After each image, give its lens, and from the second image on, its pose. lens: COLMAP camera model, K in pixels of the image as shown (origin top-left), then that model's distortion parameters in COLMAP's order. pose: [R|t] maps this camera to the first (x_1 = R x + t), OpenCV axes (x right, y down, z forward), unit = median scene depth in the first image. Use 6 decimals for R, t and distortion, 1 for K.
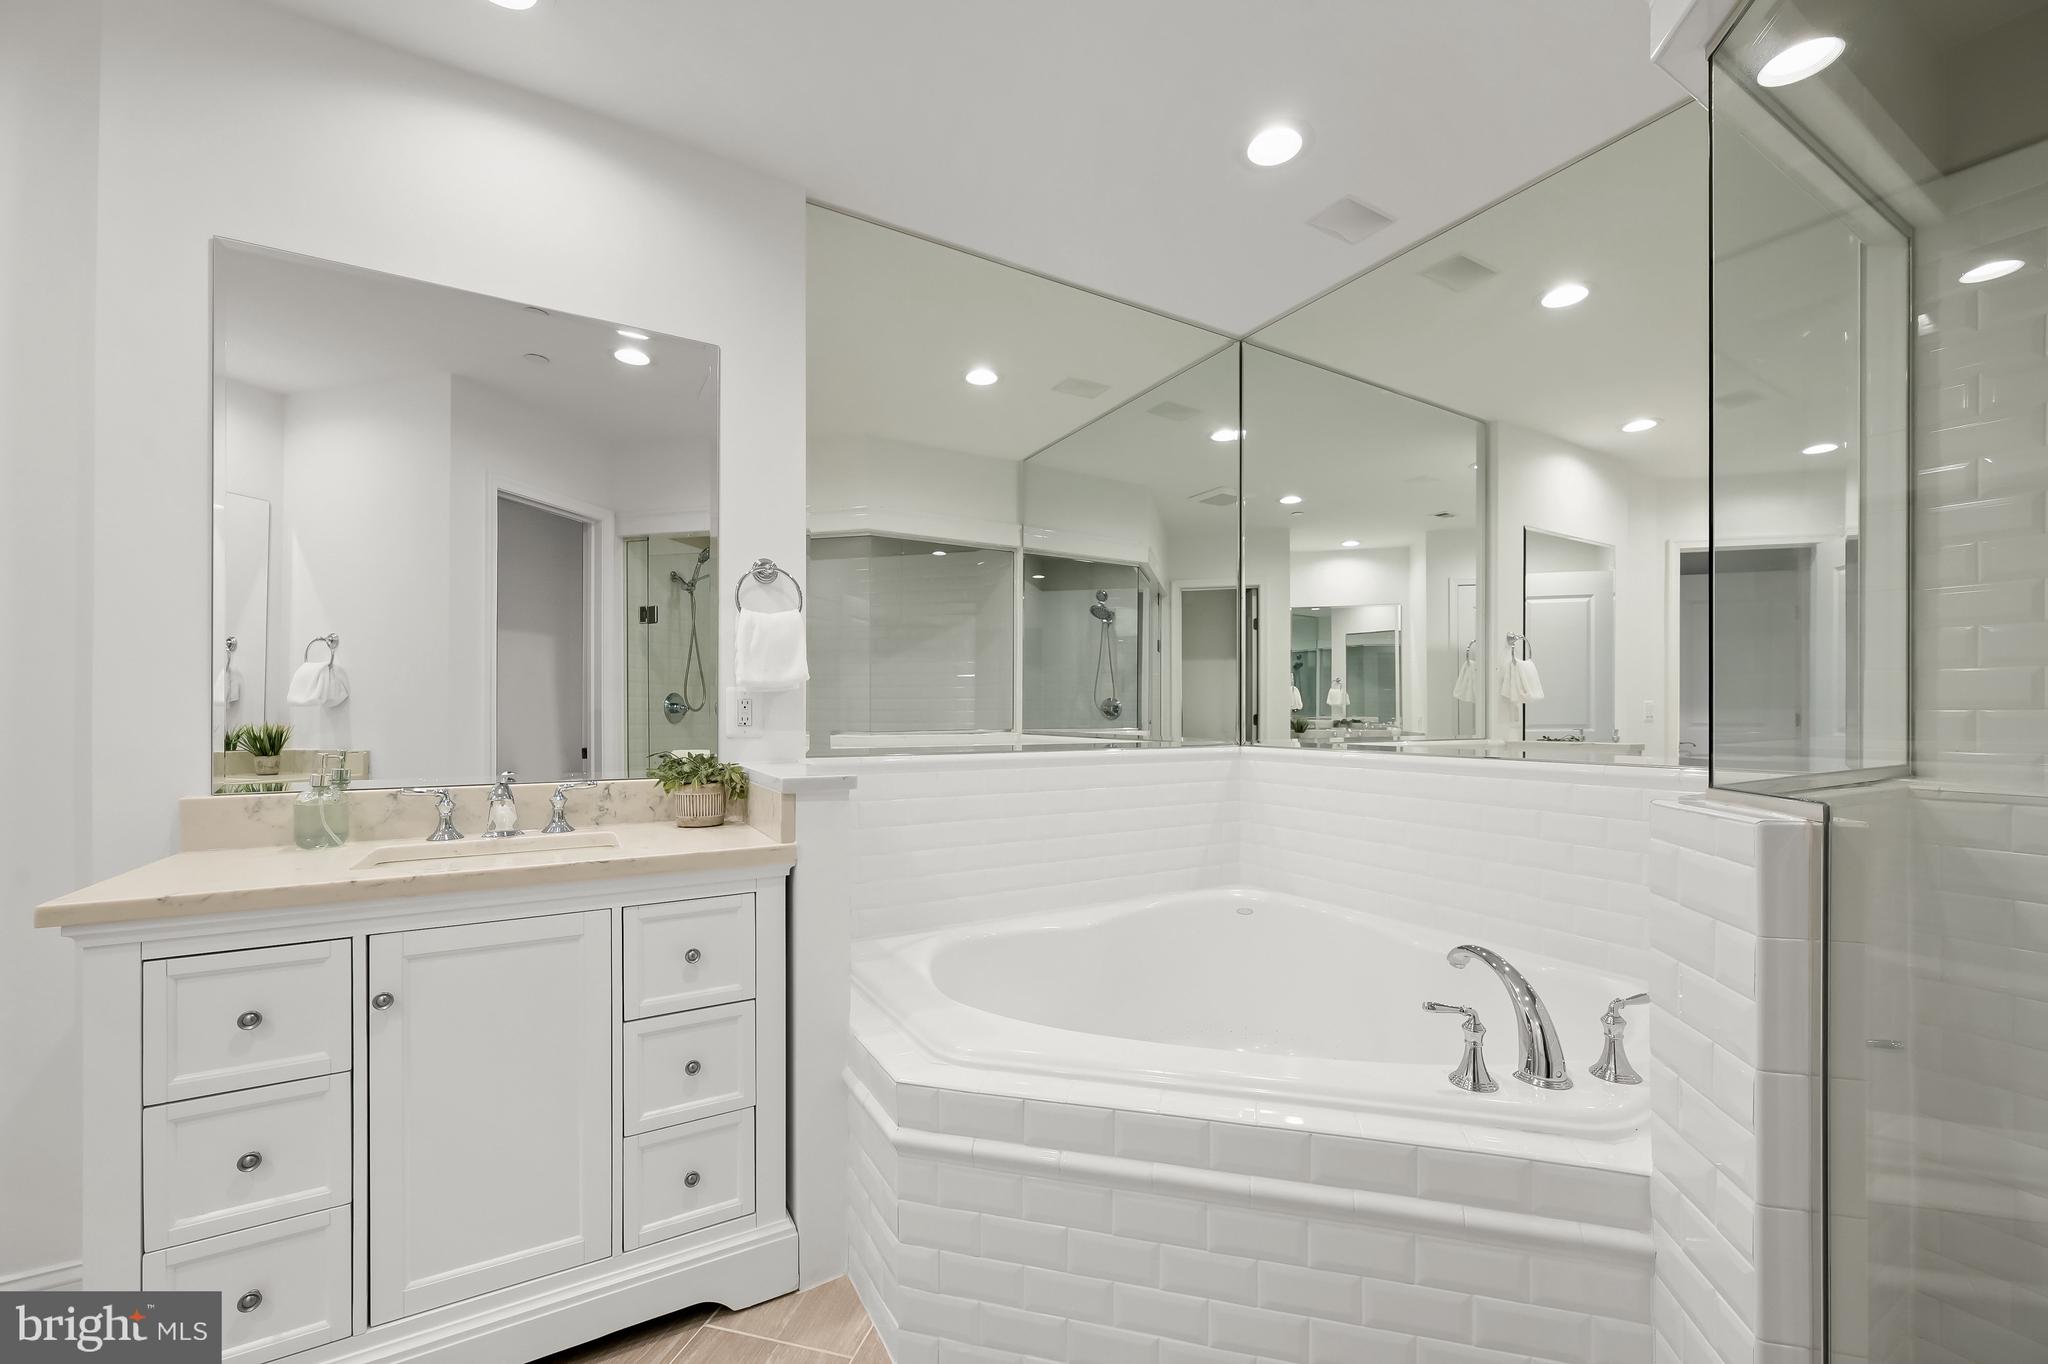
lens RADIAL K [[807.9, 0, 1025.0], [0, 807.9, 707.4], [0, 0, 1]] dist [0.000647, 0.000096]
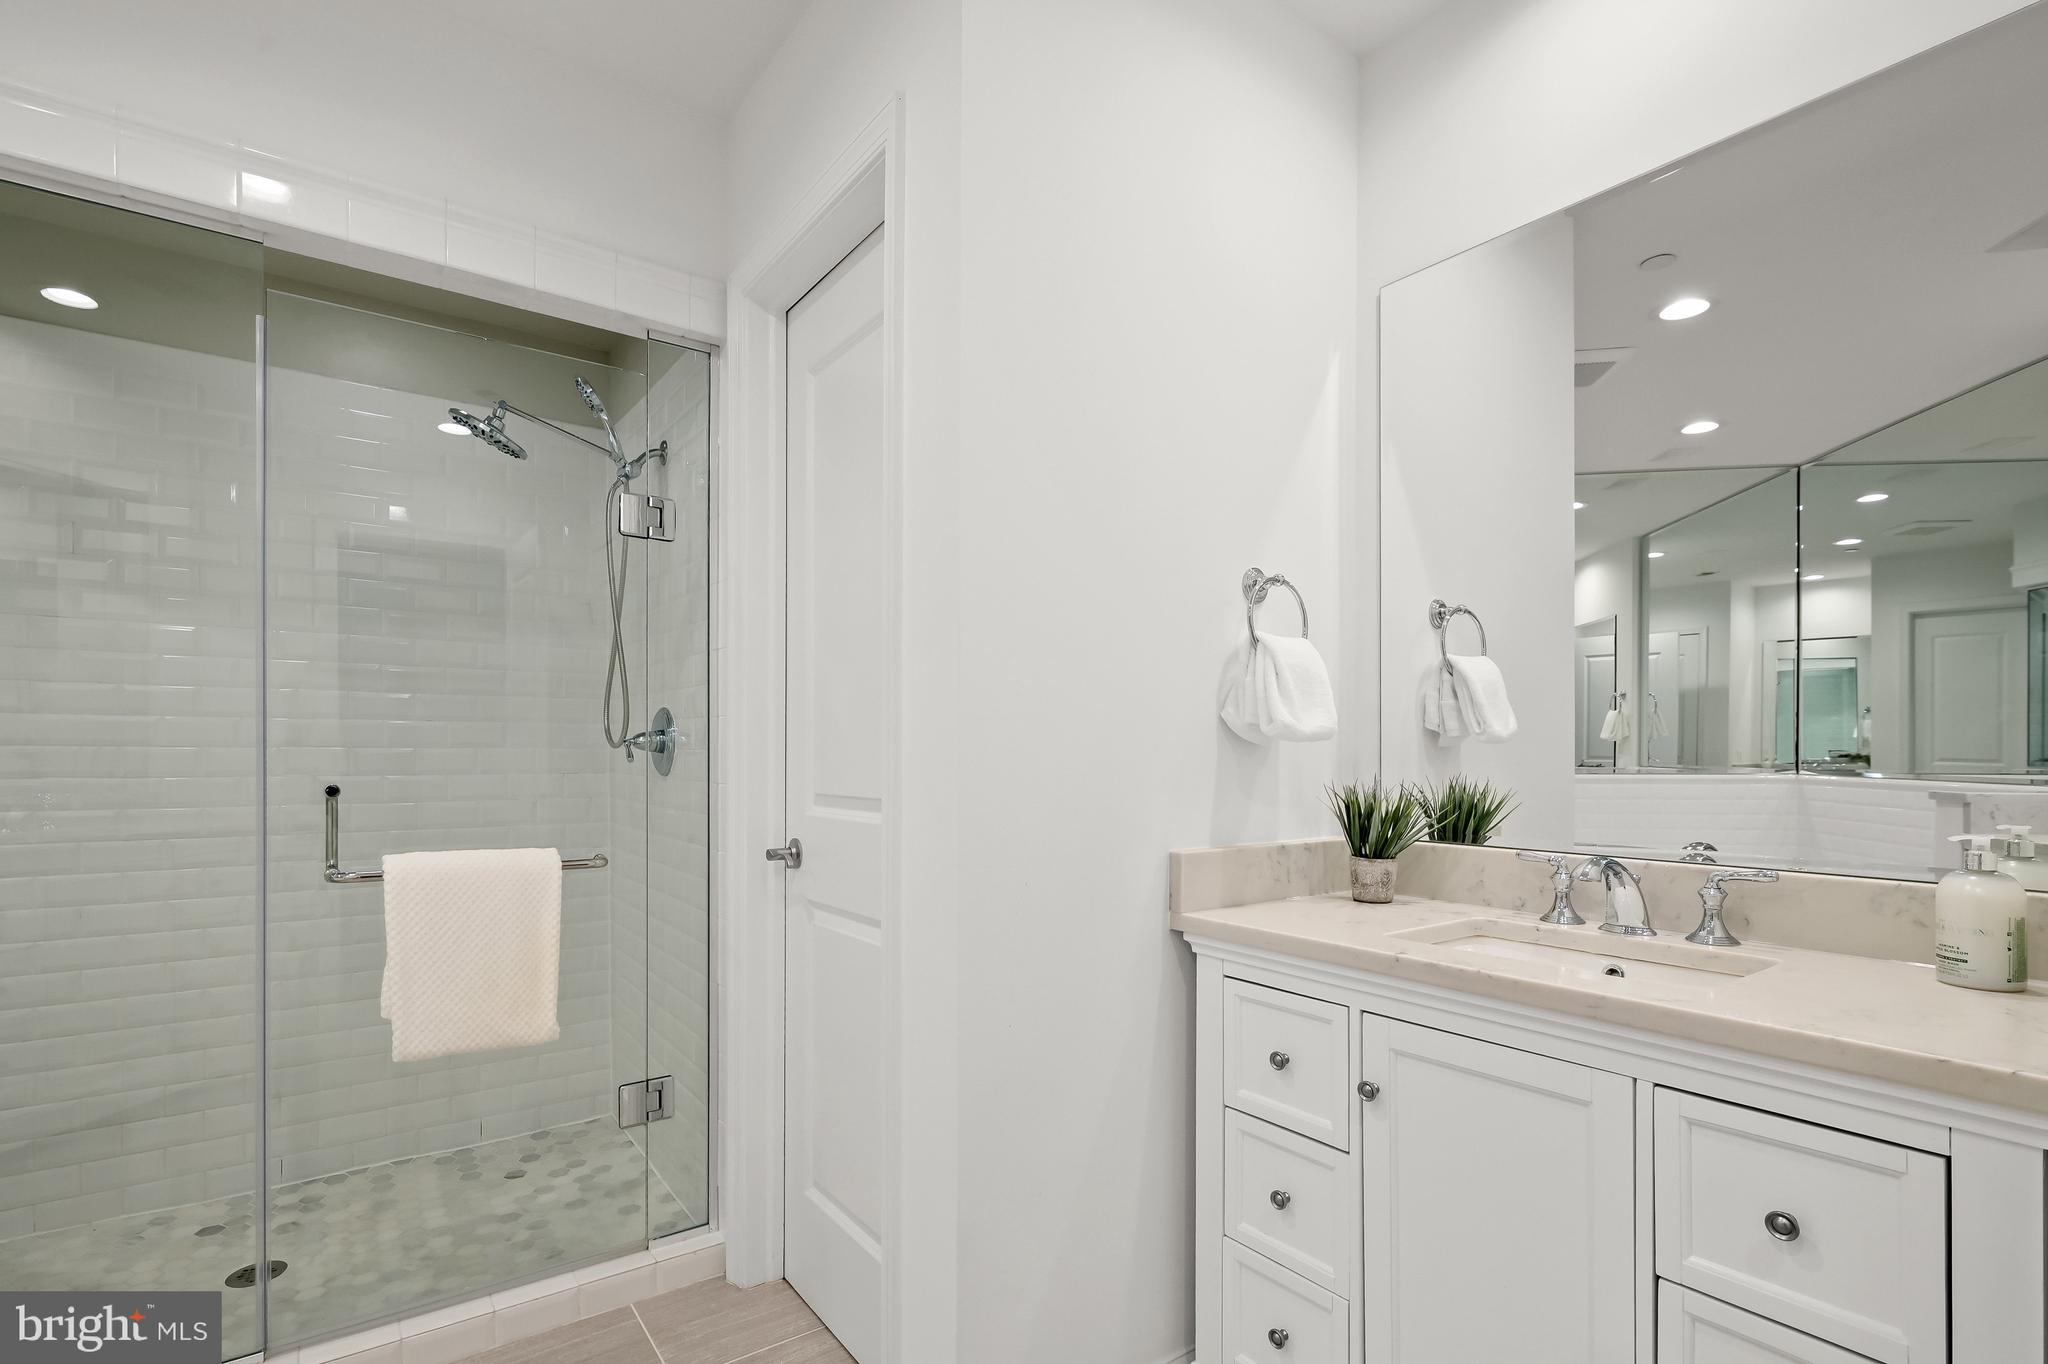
lens RADIAL K [[933.3, 0, 1022.1], [0, 933.3, 747.0], [0, 0, 1]] dist [-0.002237, -0.000580]
pose [[0.112806, -0.002382, -0.993614, 0.144517], [-0.001254, 0.999996, -0.002539, -0.003366], [0.993616, 0.001532, 0.112802, 0.462173]]
